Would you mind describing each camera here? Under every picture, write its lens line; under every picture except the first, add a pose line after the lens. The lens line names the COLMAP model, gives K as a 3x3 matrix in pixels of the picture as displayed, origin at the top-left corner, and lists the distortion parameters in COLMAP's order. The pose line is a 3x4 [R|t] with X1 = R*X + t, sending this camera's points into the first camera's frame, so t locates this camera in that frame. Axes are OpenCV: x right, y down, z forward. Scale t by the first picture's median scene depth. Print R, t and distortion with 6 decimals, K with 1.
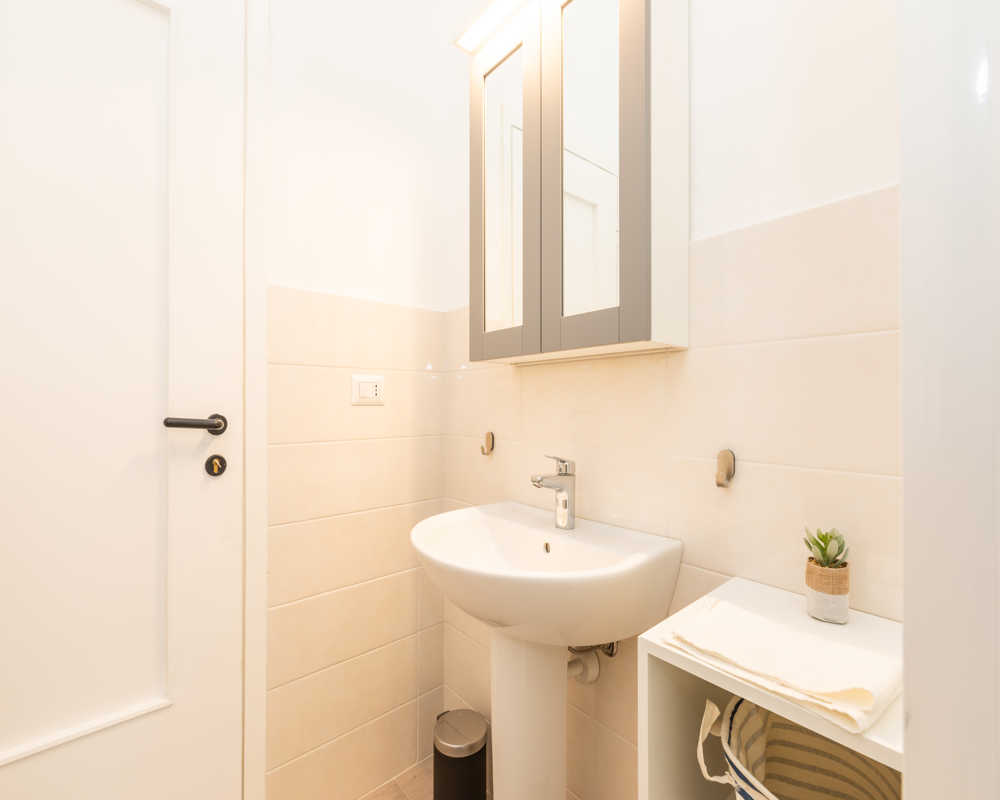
lens RADIAL K [[453.9, 0, 492.8], [0, 453.9, 405.1], [0, 0, 1]] dist [-0.004805, 0.000077]
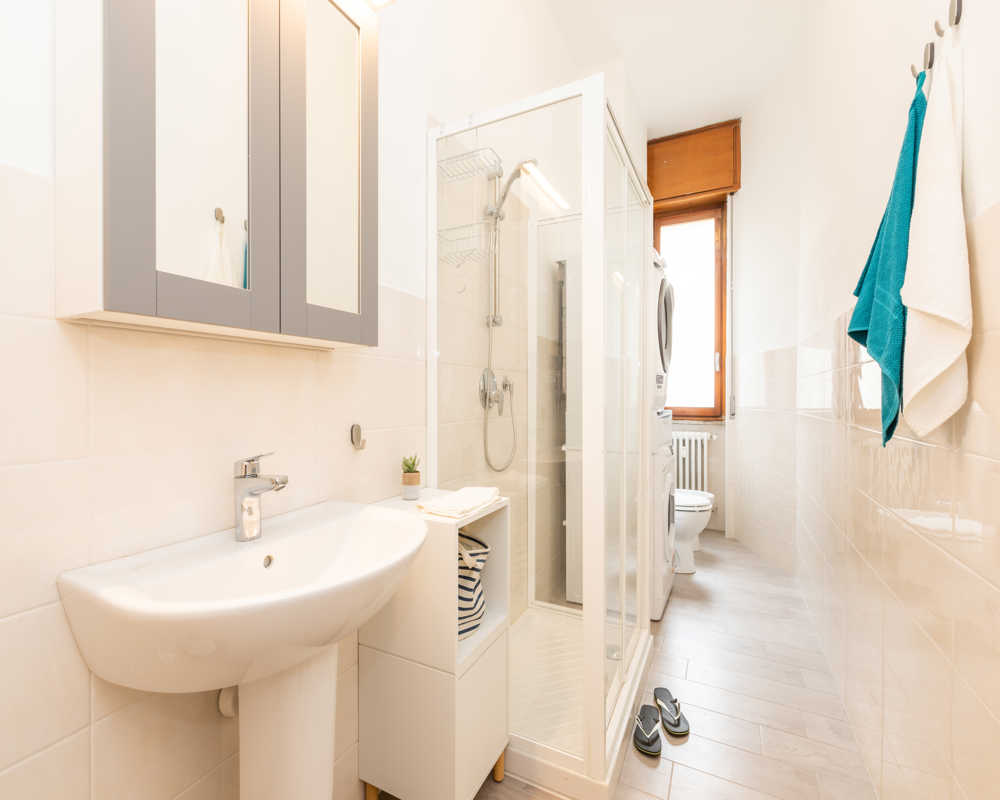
lens RADIAL K [[453.9, 0, 498.0], [0, 453.9, 400.3], [0, 0, 1]] dist [-0.004805, 0.000077]
pose [[-0.394064, -0.002415, 0.919080, -0.835127], [0.001253, 0.999994, 0.003165, 0.009508], [-0.919082, 0.002398, -0.394059, 0.939570]]
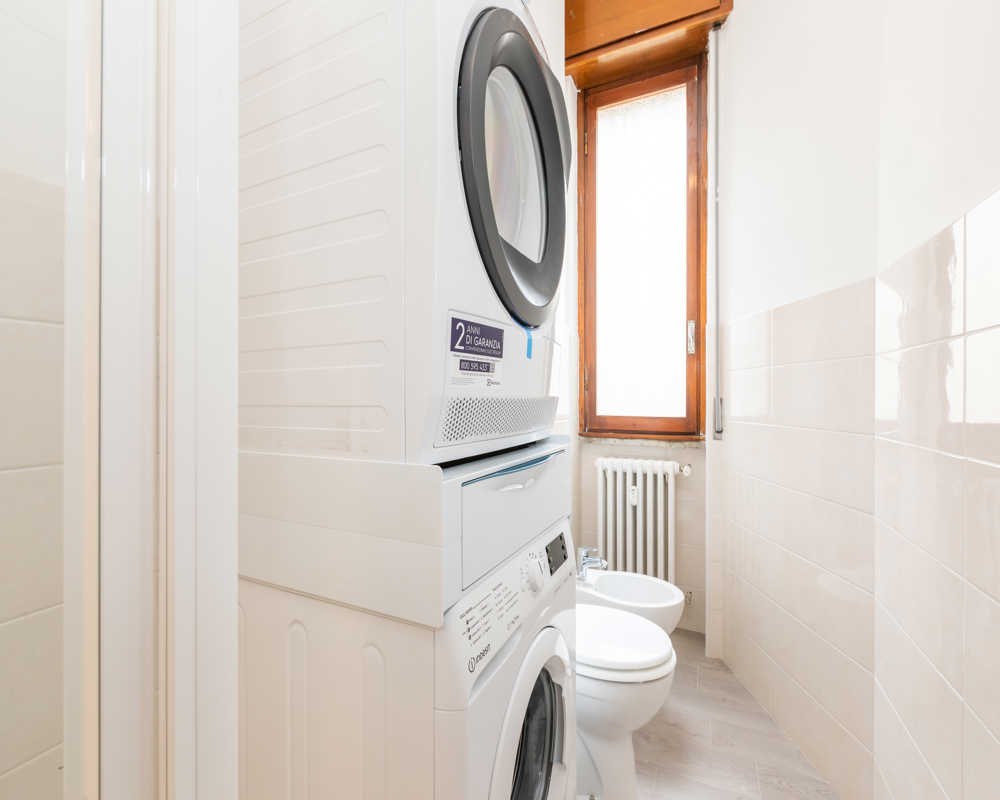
lens RADIAL K [[453.9, 0, 496.6], [0, 453.9, 399.8], [0, 0, 1]] dist [-0.004805, 0.000077]
pose [[-0.425752, -0.005884, 0.904821, 0.488412], [0.004301, 0.999954, 0.008527, -0.027744], [-0.904829, 0.007522, -0.425708, -0.622880]]
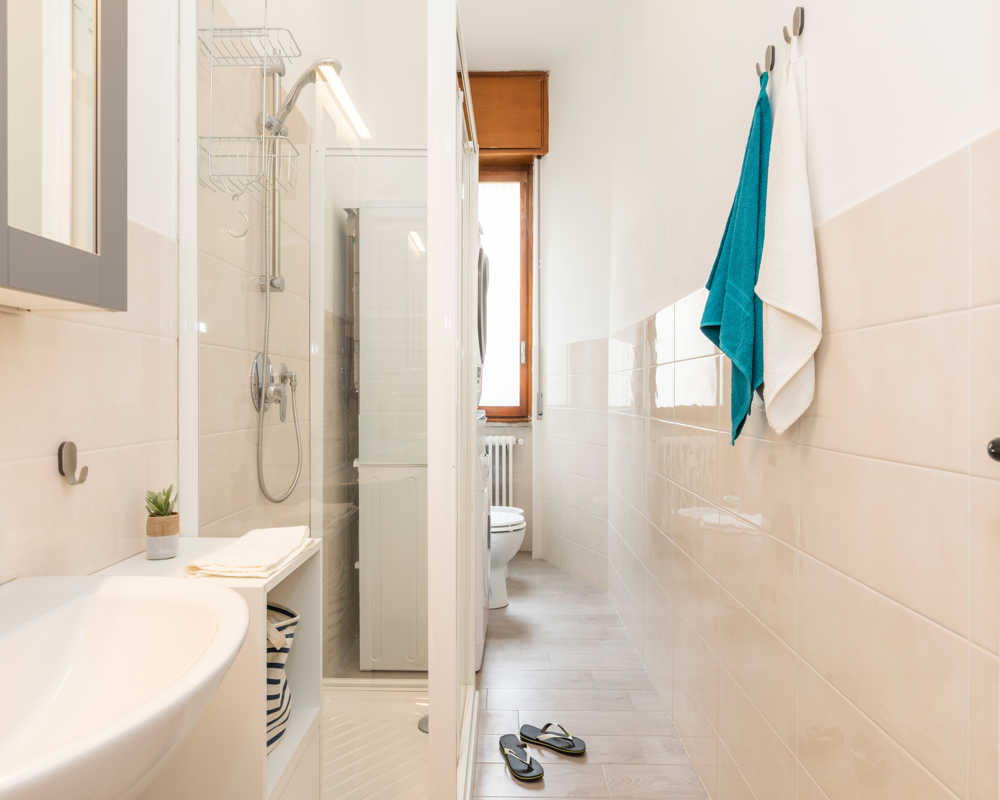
lens RADIAL K [[596.3, 0, 506.6], [0, 596.3, 399.7], [0, 0, 1]] dist [-0.008352, -0.001891]
pose [[-0.763544, -0.002403, 0.645752, -0.699648], [0.002620, 0.999973, 0.006819, 0.006906], [-0.645751, 0.006898, -0.763517, 1.073404]]
